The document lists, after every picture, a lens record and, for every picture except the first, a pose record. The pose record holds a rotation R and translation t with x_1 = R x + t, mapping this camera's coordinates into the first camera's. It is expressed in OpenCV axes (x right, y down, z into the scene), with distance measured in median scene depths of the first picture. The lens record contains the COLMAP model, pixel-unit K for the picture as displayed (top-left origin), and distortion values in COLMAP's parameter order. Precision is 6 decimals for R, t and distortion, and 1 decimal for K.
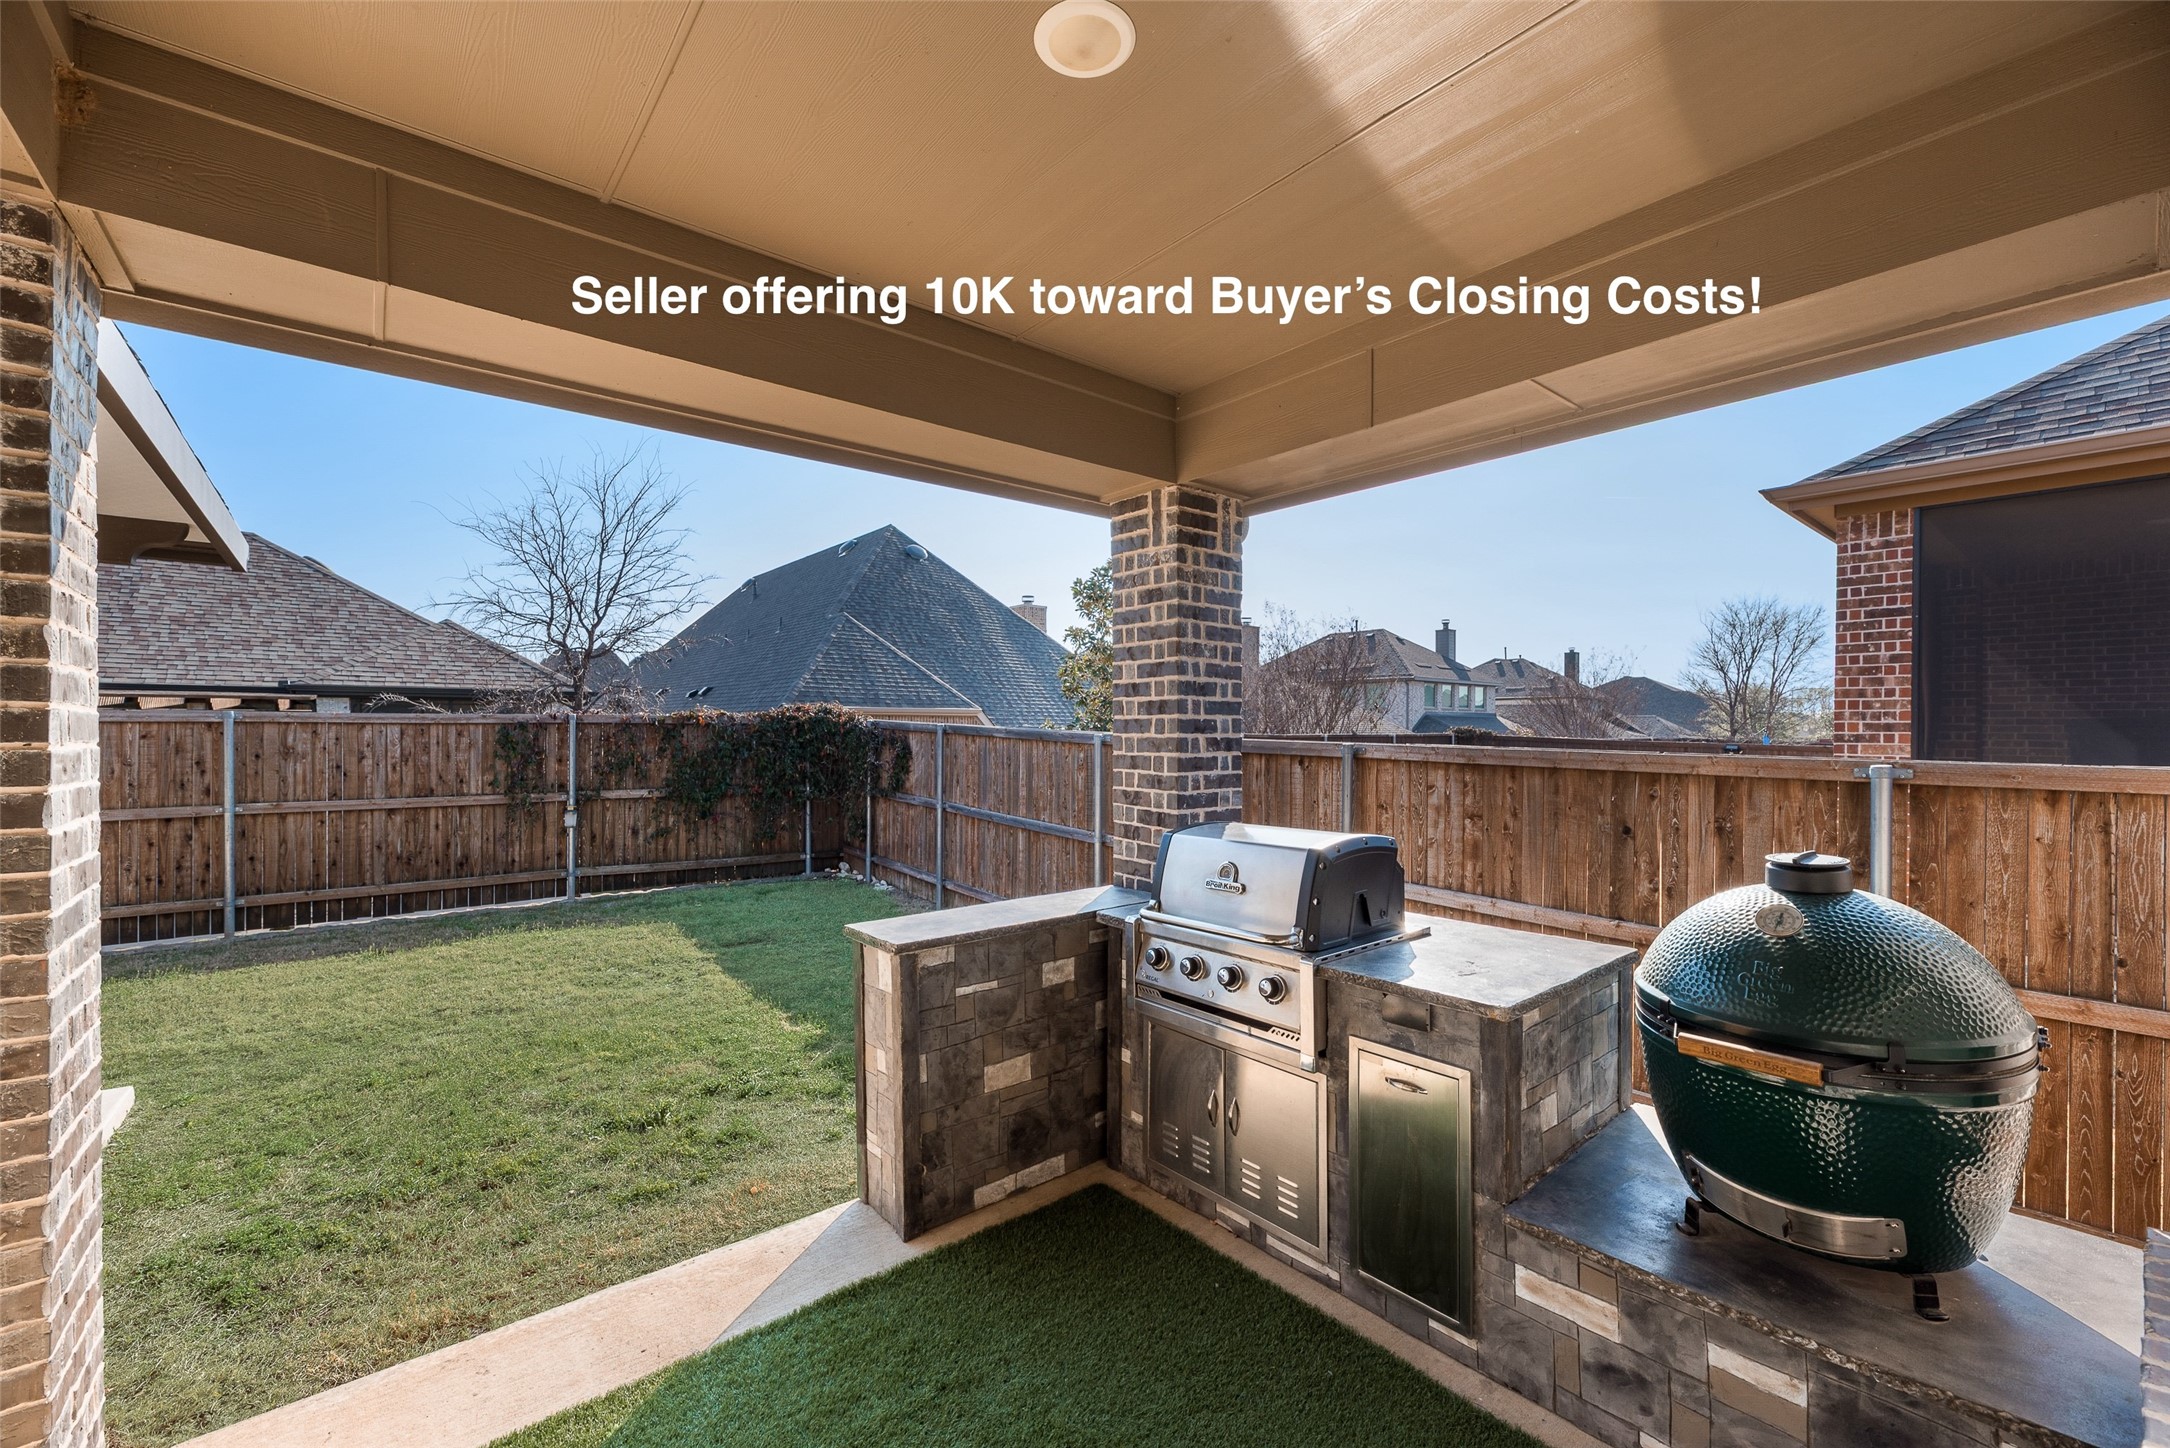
lens RADIAL K [[877.4, 0, 1086.1], [0, 877.4, 733.3], [0, 0, 1]] dist [-0.001263, -0.000790]
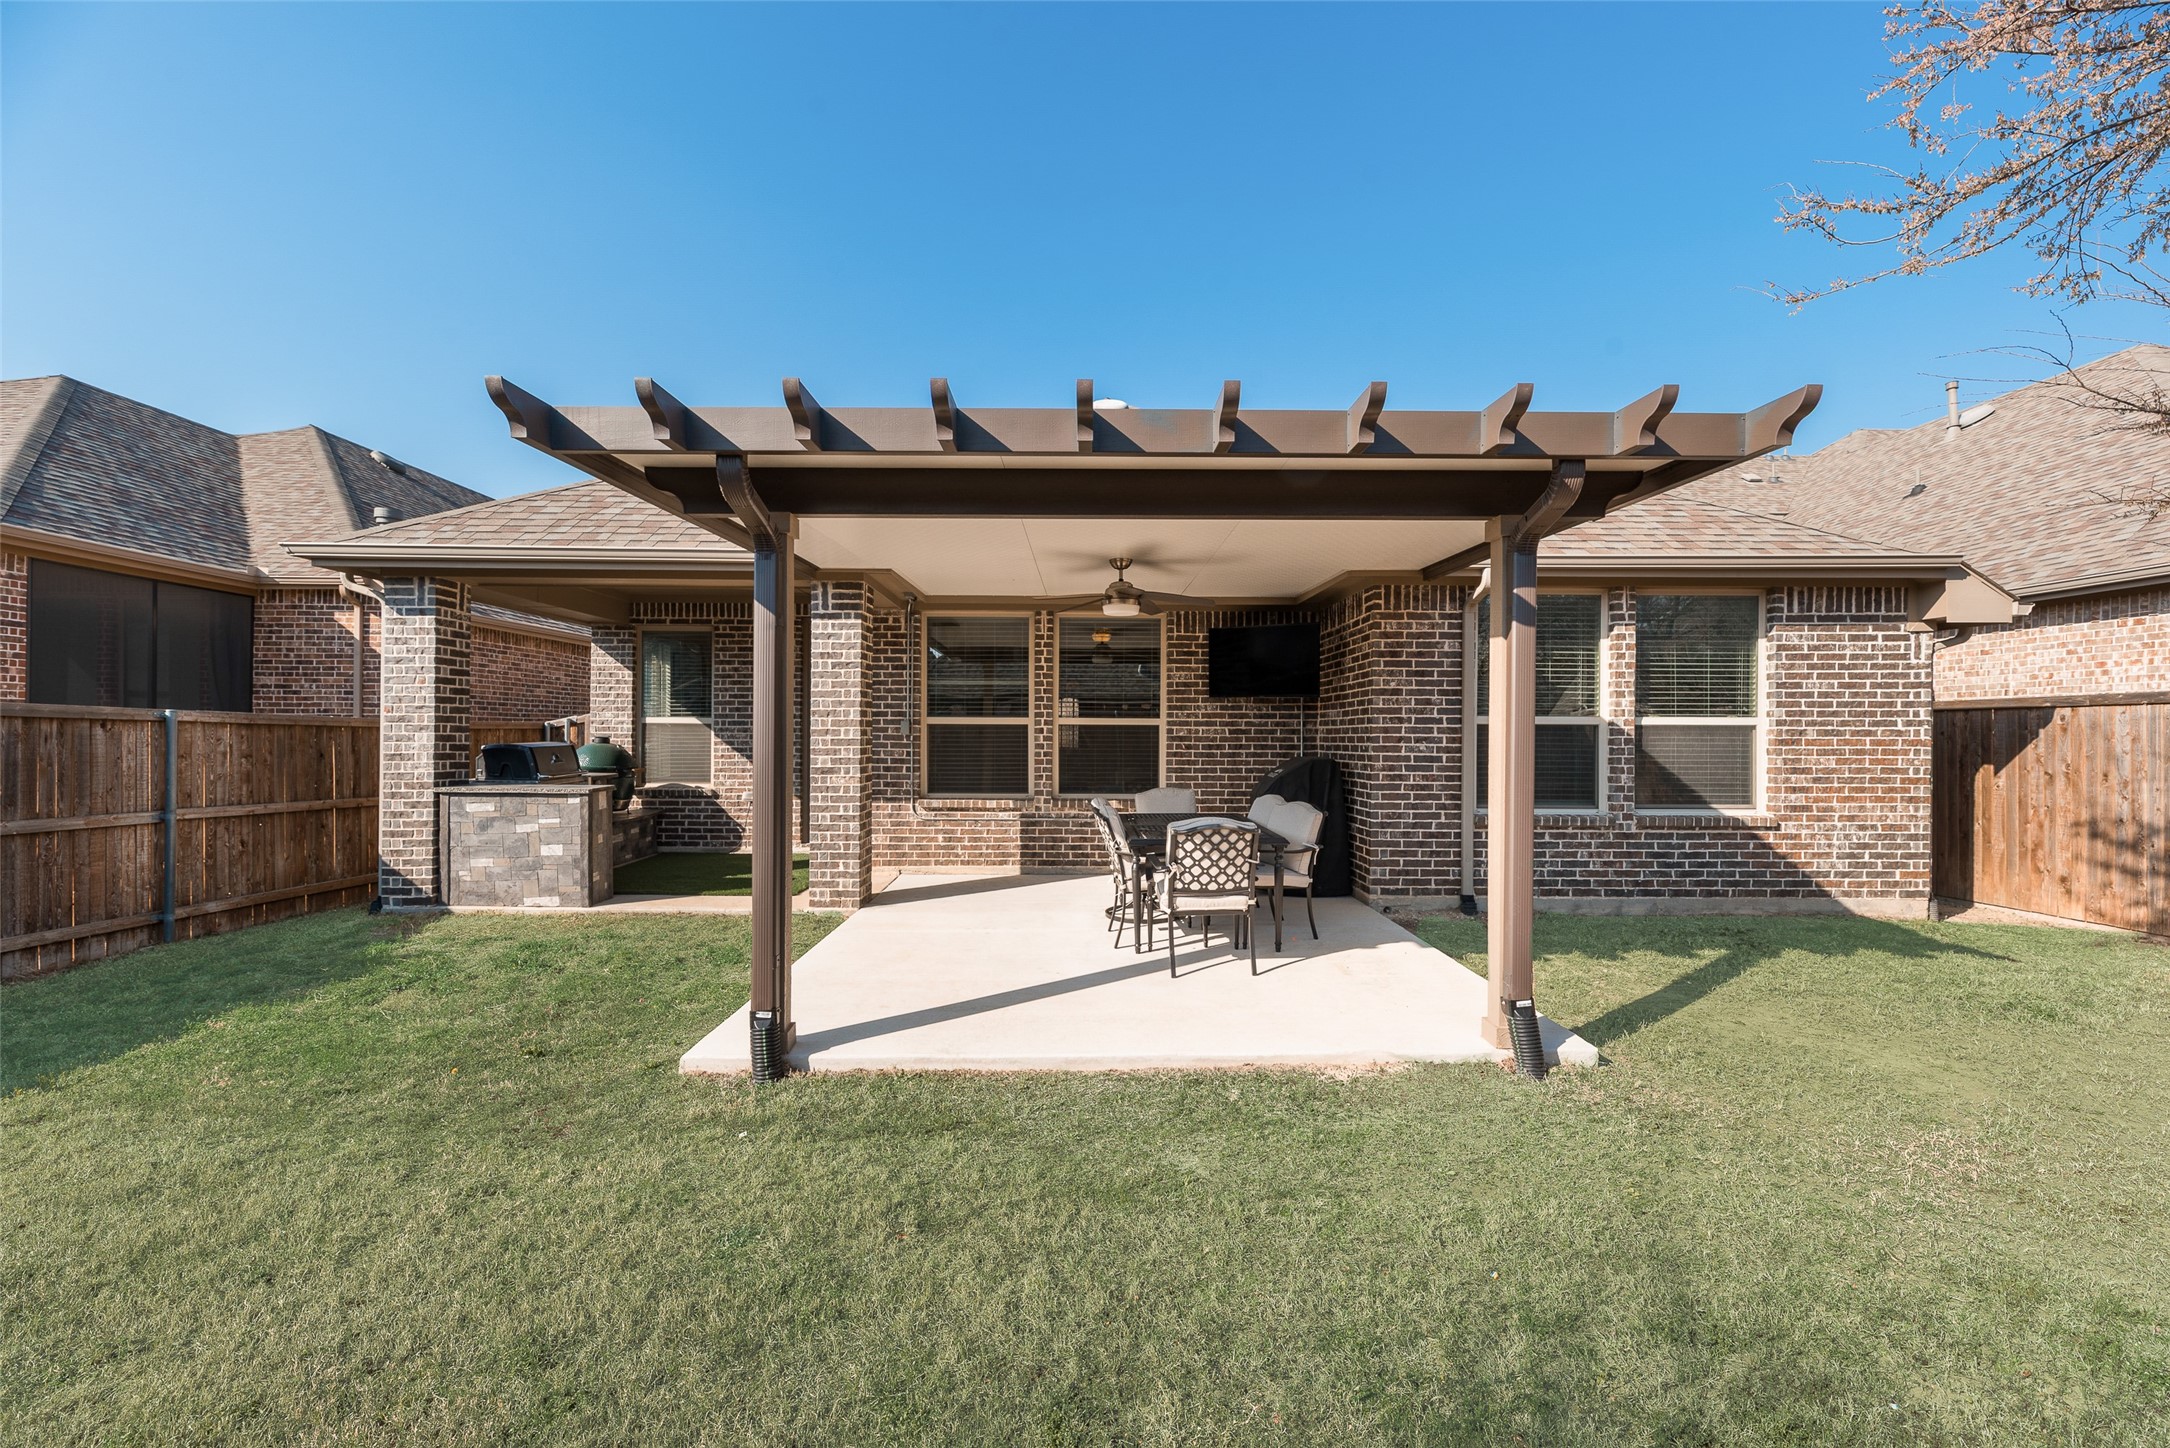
lens RADIAL K [[877.4, 0, 1085.0], [0, 877.4, 729.9], [0, 0, 1]] dist [-0.001263, -0.000790]
pose [[-0.777700, -0.003577, 0.628626, -1.473202], [-0.004359, 0.999990, 0.000298, 0.032961], [-0.628621, -0.002508, -0.777708, 1.072316]]
